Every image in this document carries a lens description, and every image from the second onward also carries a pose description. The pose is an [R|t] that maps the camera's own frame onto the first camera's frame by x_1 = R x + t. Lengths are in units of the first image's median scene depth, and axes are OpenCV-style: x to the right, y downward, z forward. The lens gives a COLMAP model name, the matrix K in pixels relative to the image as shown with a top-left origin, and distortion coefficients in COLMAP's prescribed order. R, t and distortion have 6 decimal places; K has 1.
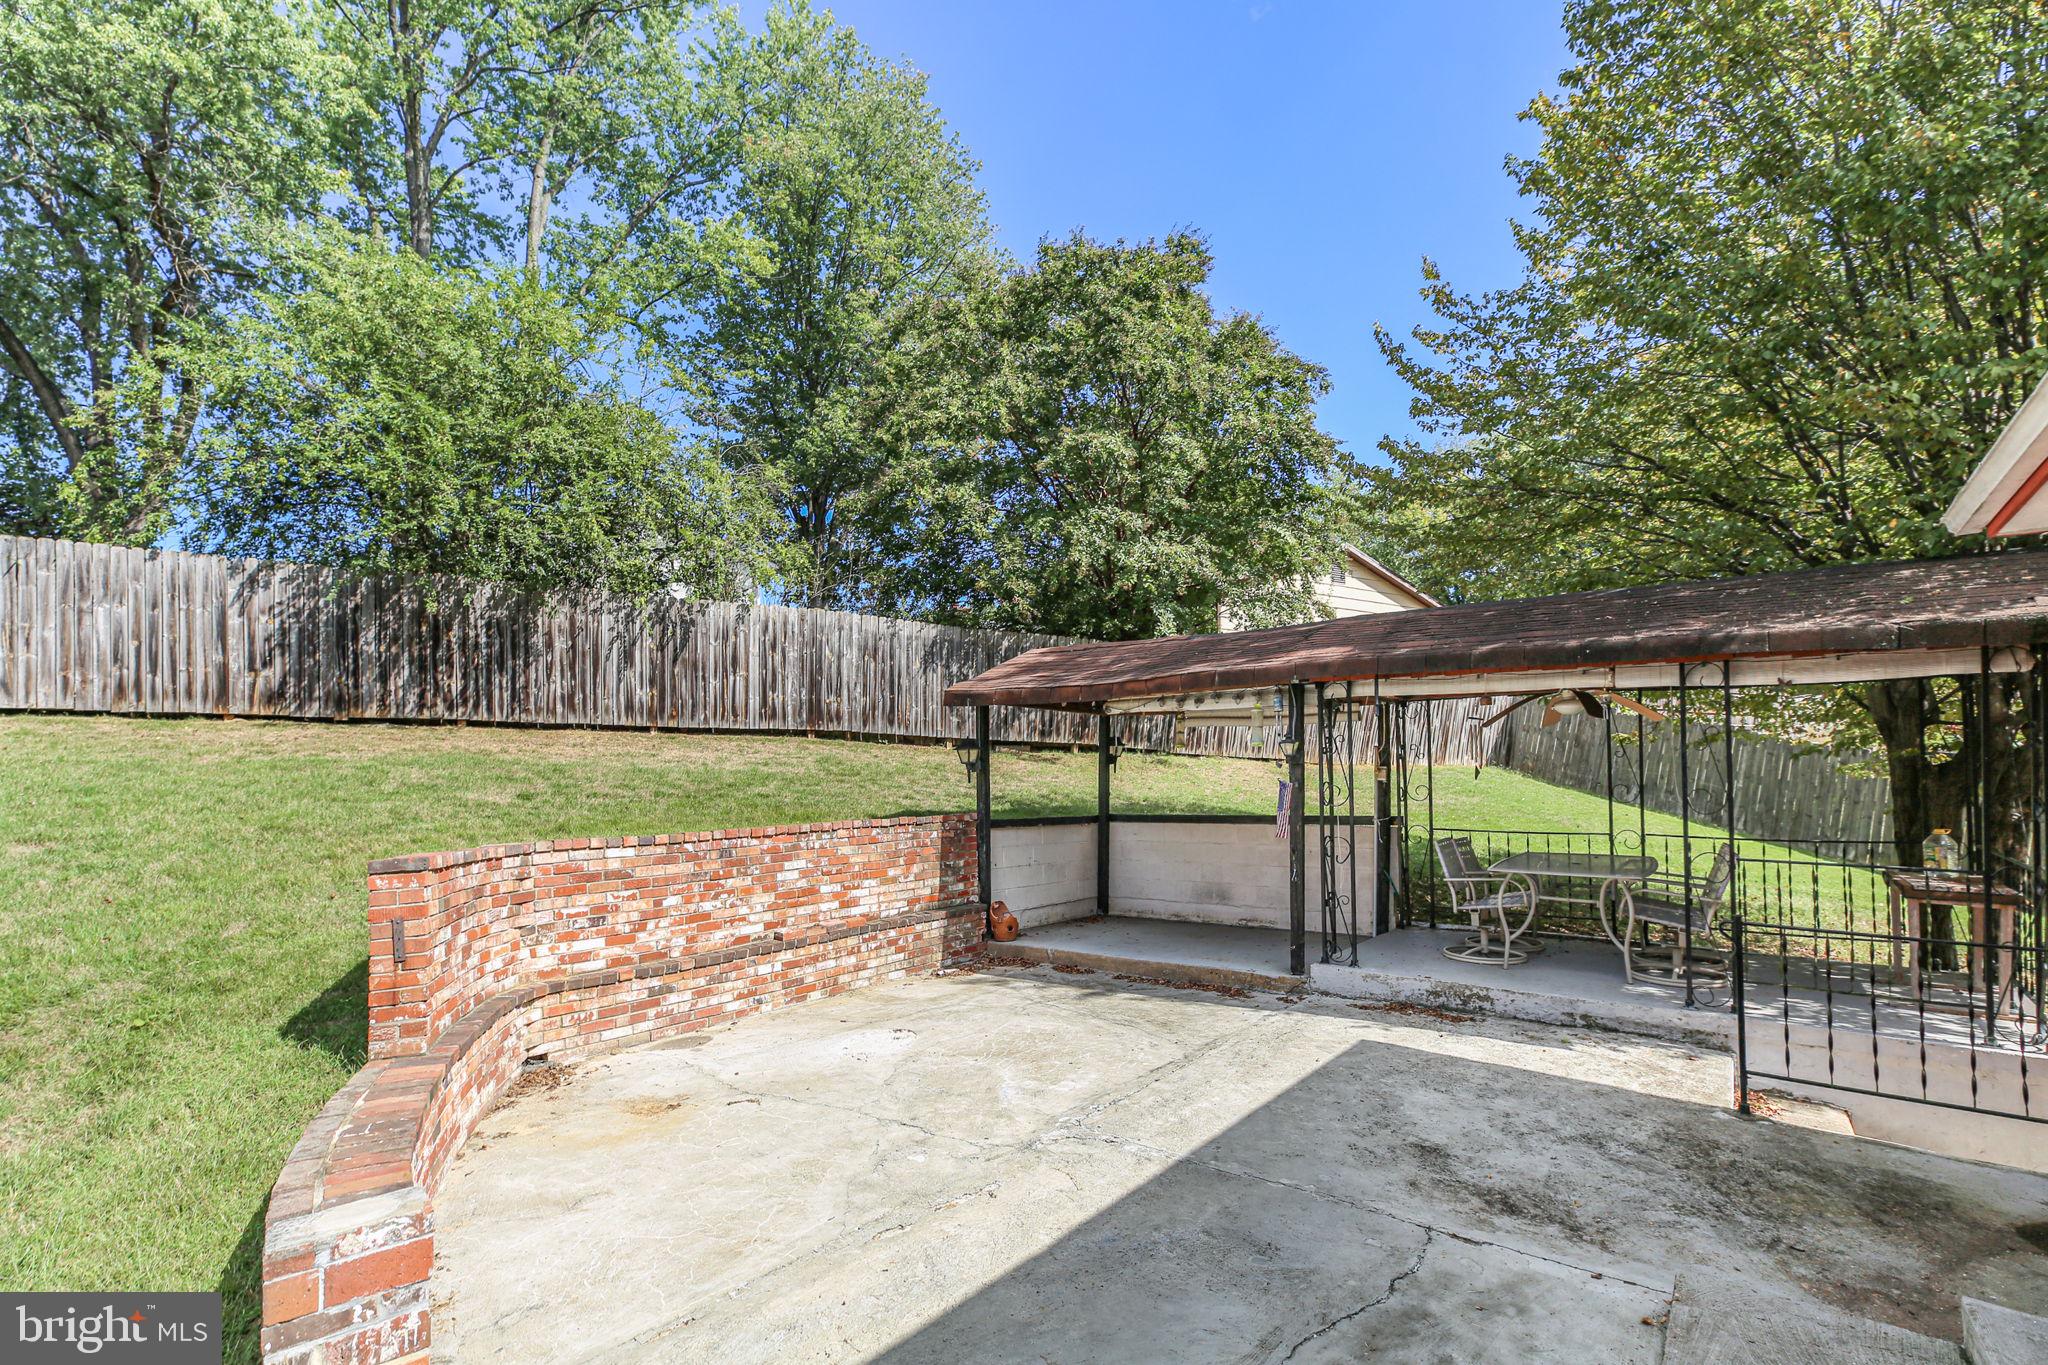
lens RADIAL K [[933.9, 0, 1019.1], [0, 933.9, 690.1], [0, 0, 1]] dist [0.001627, 0.000040]
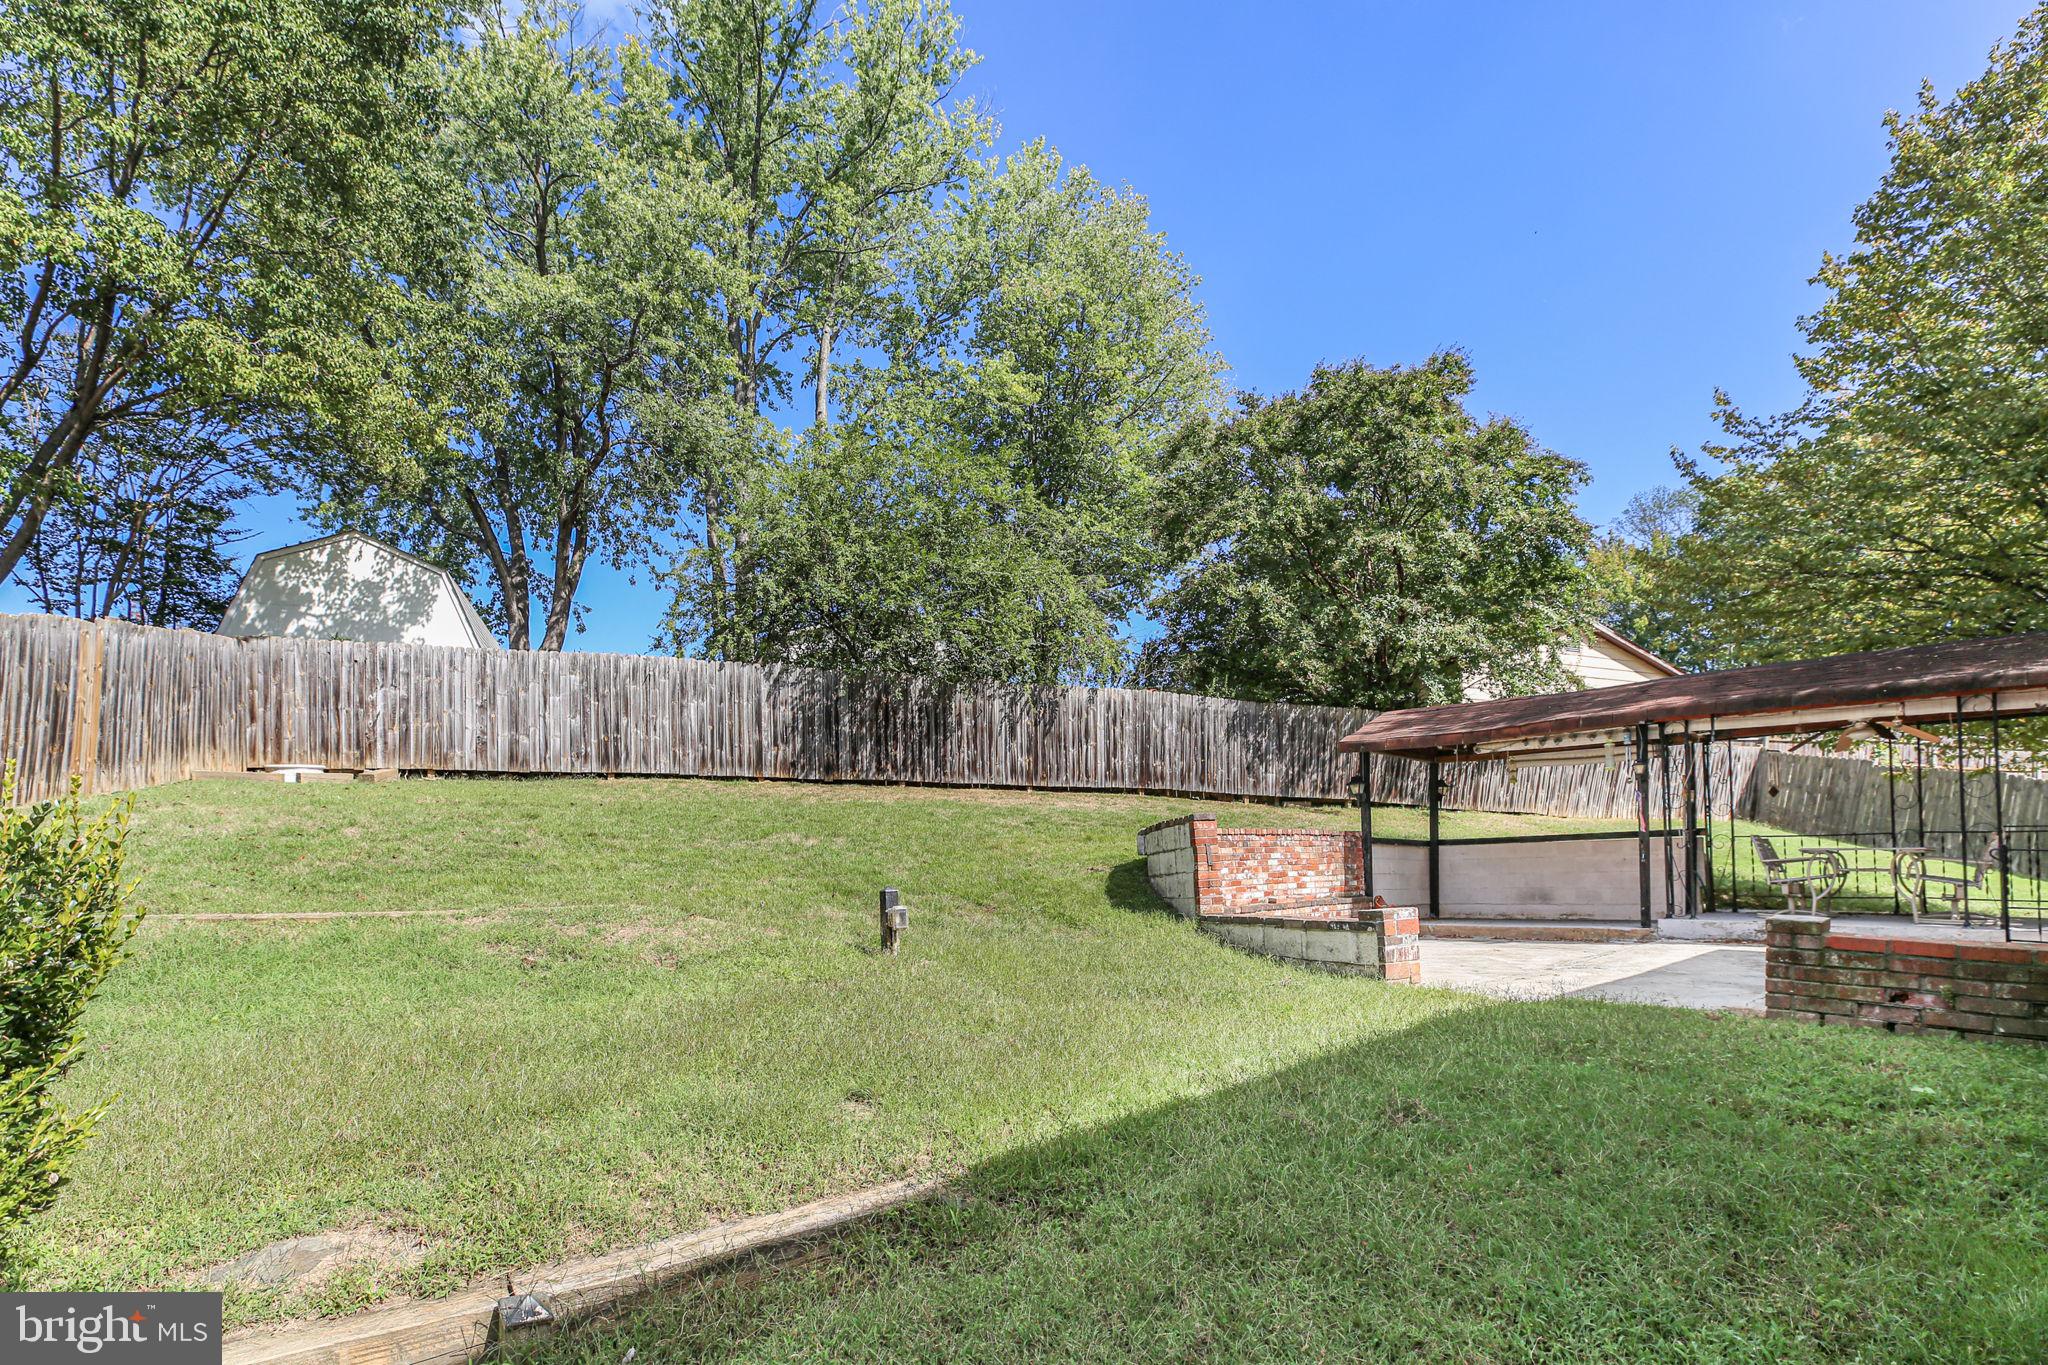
lens RADIAL K [[1001.0, 0, 965.8], [0, 1001.0, 805.5], [0, 0, 1]] dist [-0.002259, 0.008031]
pose [[0.989046, -0.016295, -0.146703, -0.279055], [0.019333, 0.999627, 0.019311, 0.037784], [0.146334, -0.021935, 0.988992, -0.367185]]
